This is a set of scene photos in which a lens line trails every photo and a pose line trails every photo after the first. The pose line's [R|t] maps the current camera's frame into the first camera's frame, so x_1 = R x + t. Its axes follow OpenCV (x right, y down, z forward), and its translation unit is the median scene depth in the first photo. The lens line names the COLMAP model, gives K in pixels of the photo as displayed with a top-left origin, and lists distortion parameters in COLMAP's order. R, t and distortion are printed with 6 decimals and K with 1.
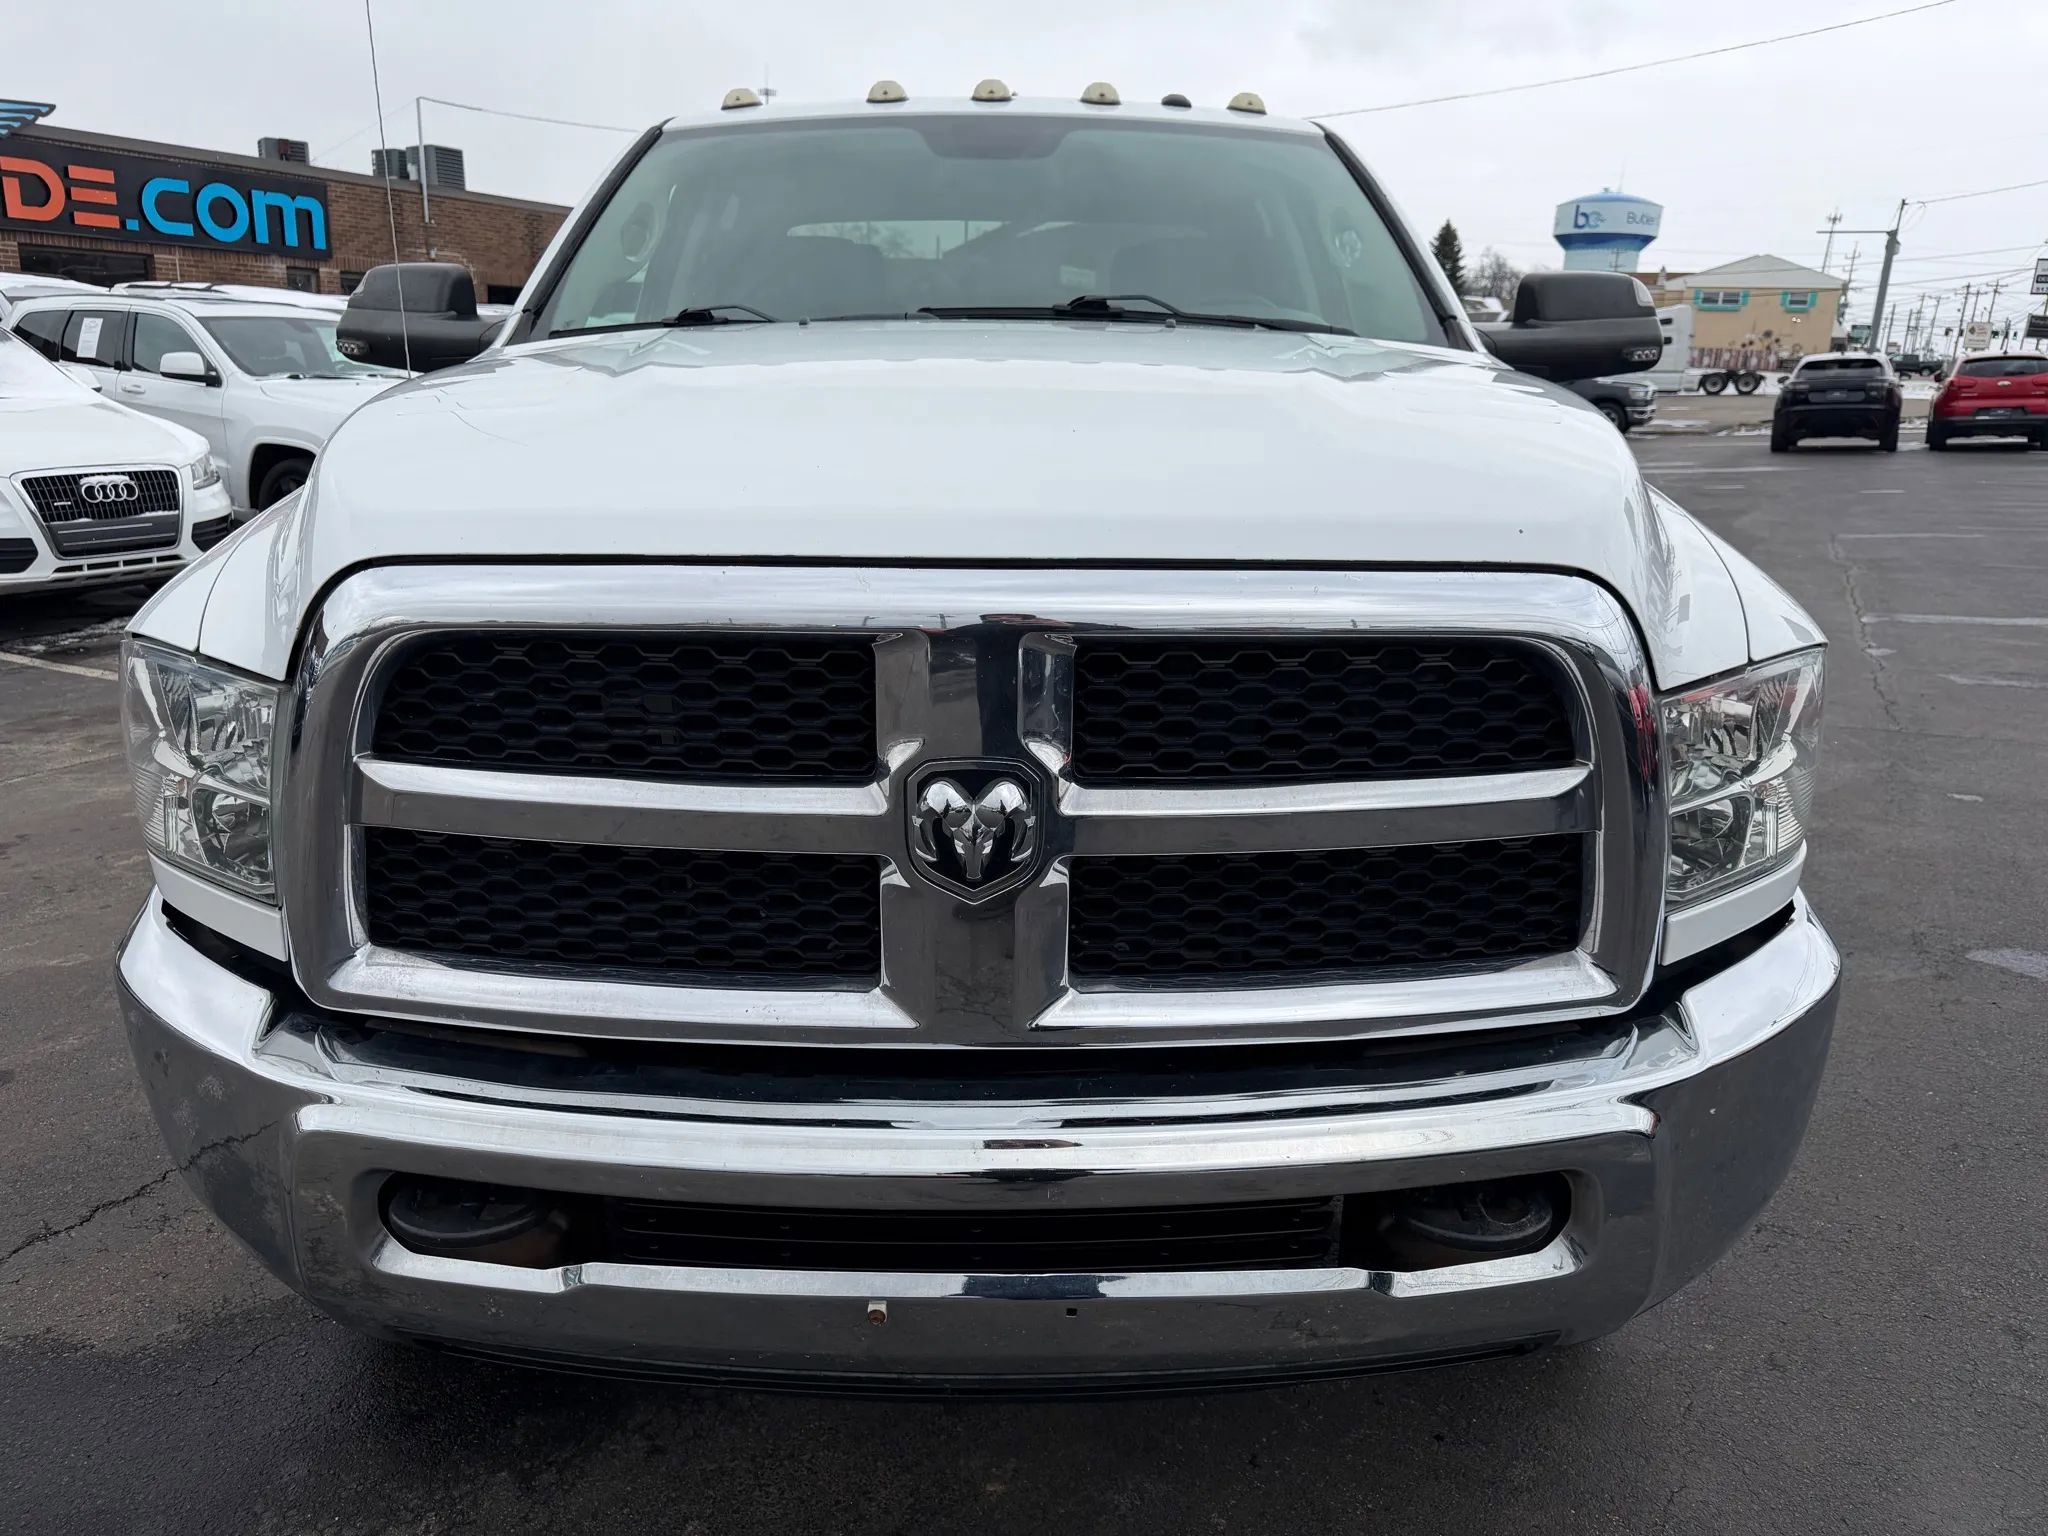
lens RADIAL K [[1499.2, 0, 1017.0], [0, 1499.2, 775.0], [0, 0, 1]] dist [-0.006372, 0.000945]
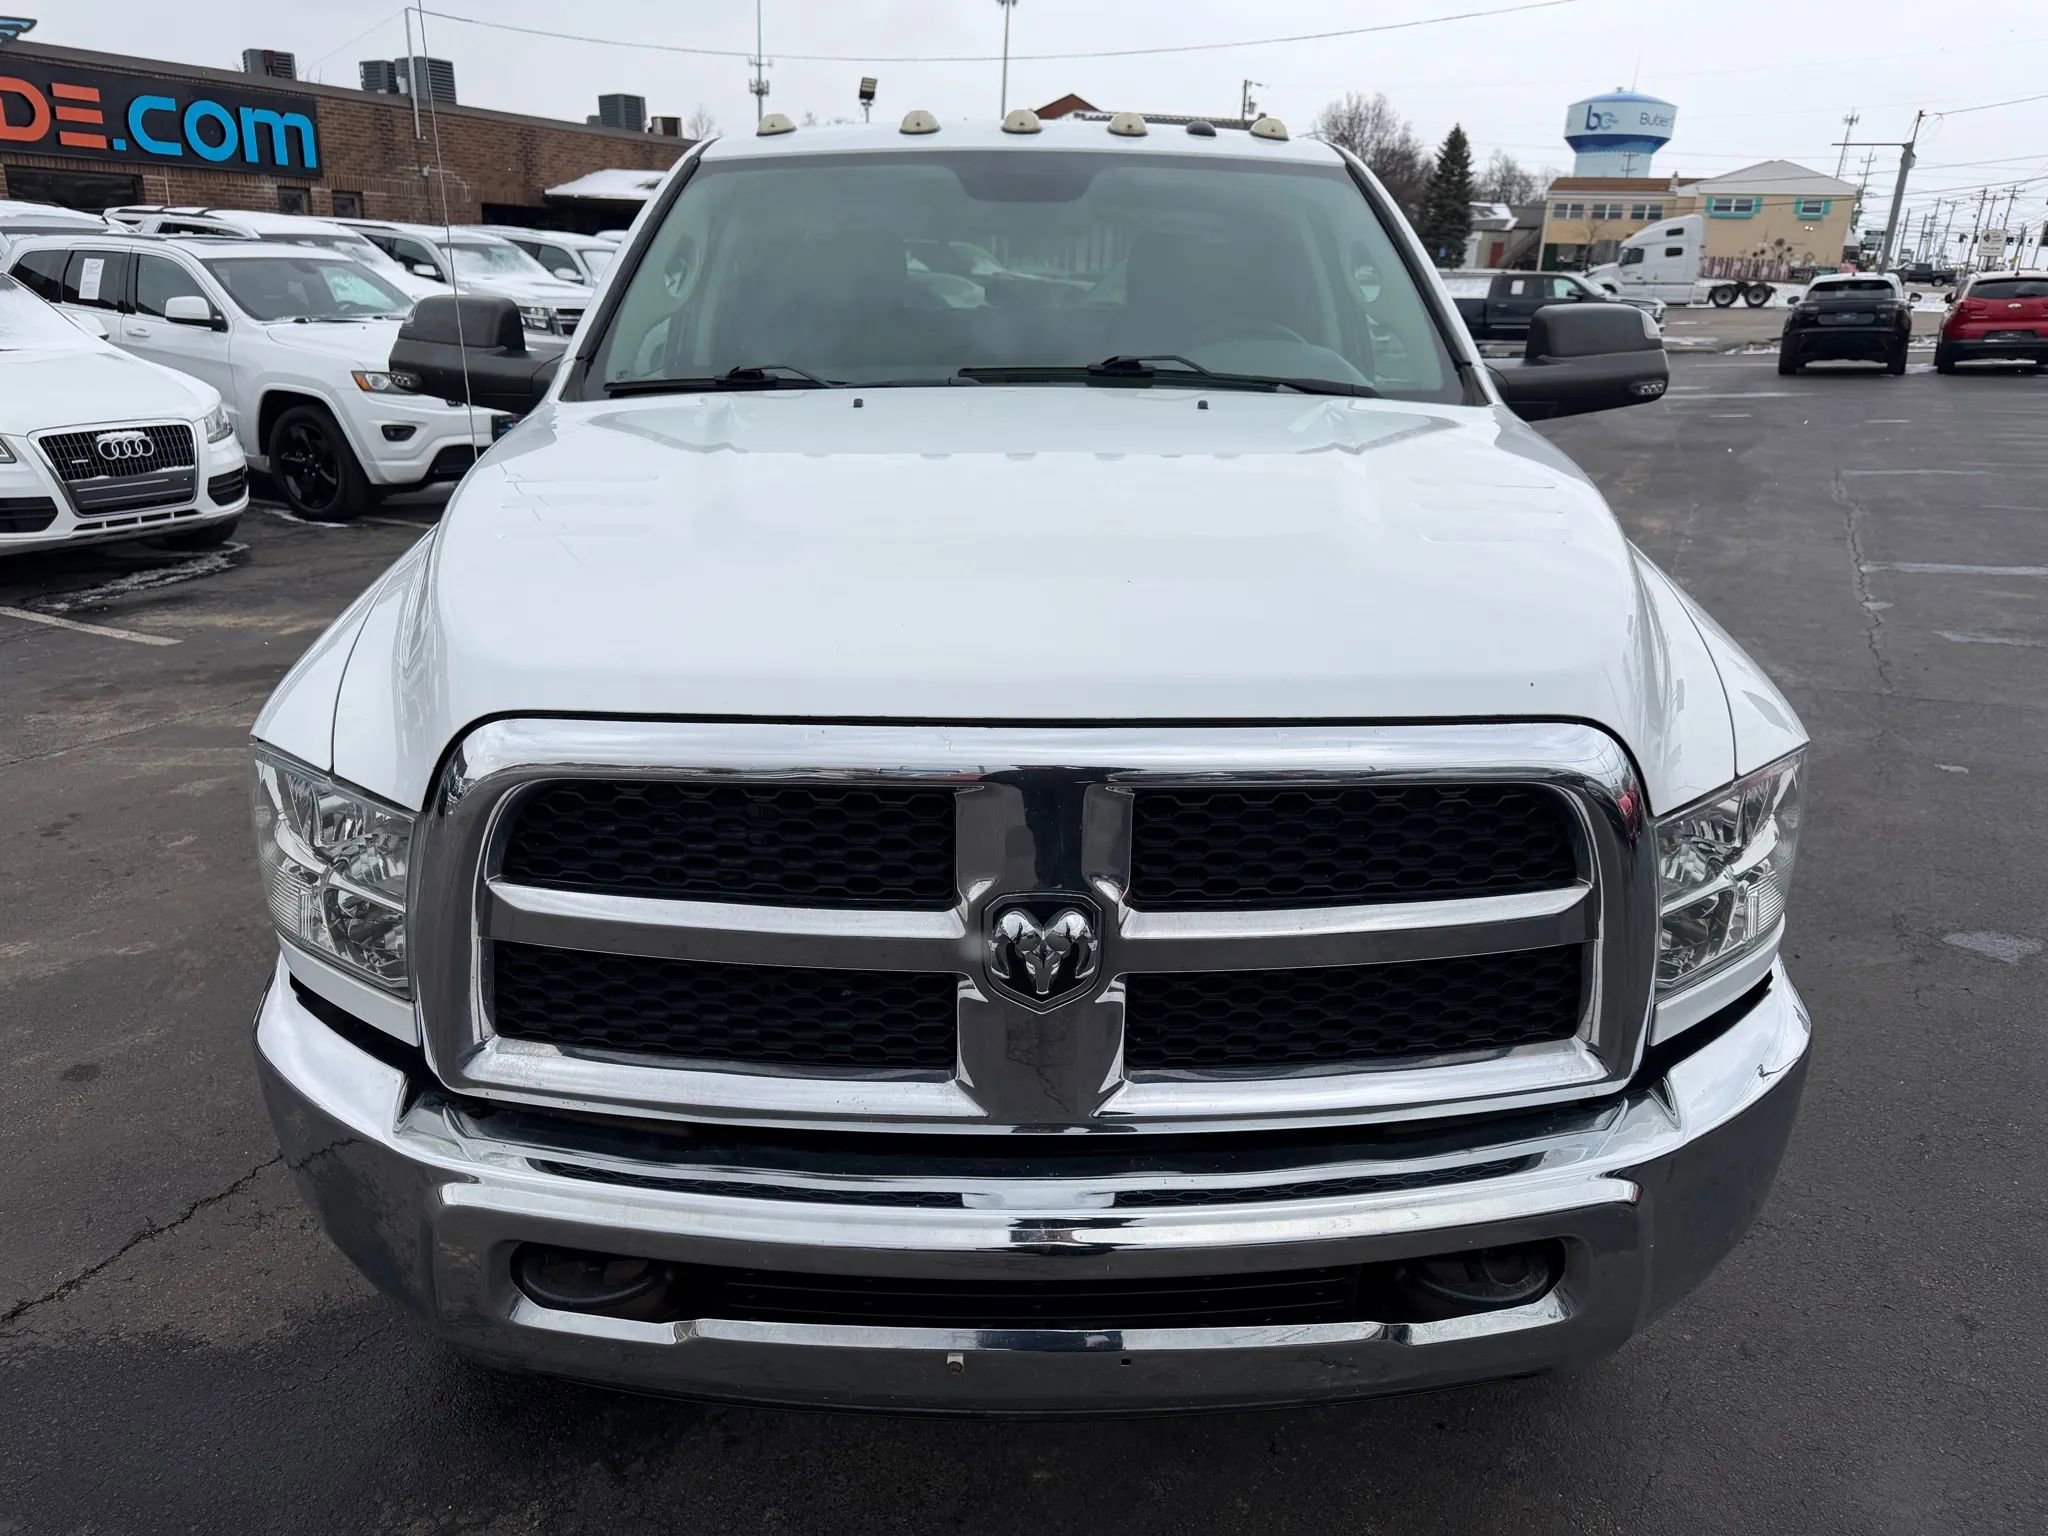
lens RADIAL K [[1499.2, 0, 1025.4], [0, 1499.2, 779.4], [0, 0, 1]] dist [-0.006372, 0.000945]
pose [[0.999984, -0.001121, 0.005471, -0.031679], [0.000793, 0.998223, 0.059585, -0.104617], [-0.005528, -0.059580, 0.998208, -0.076998]]
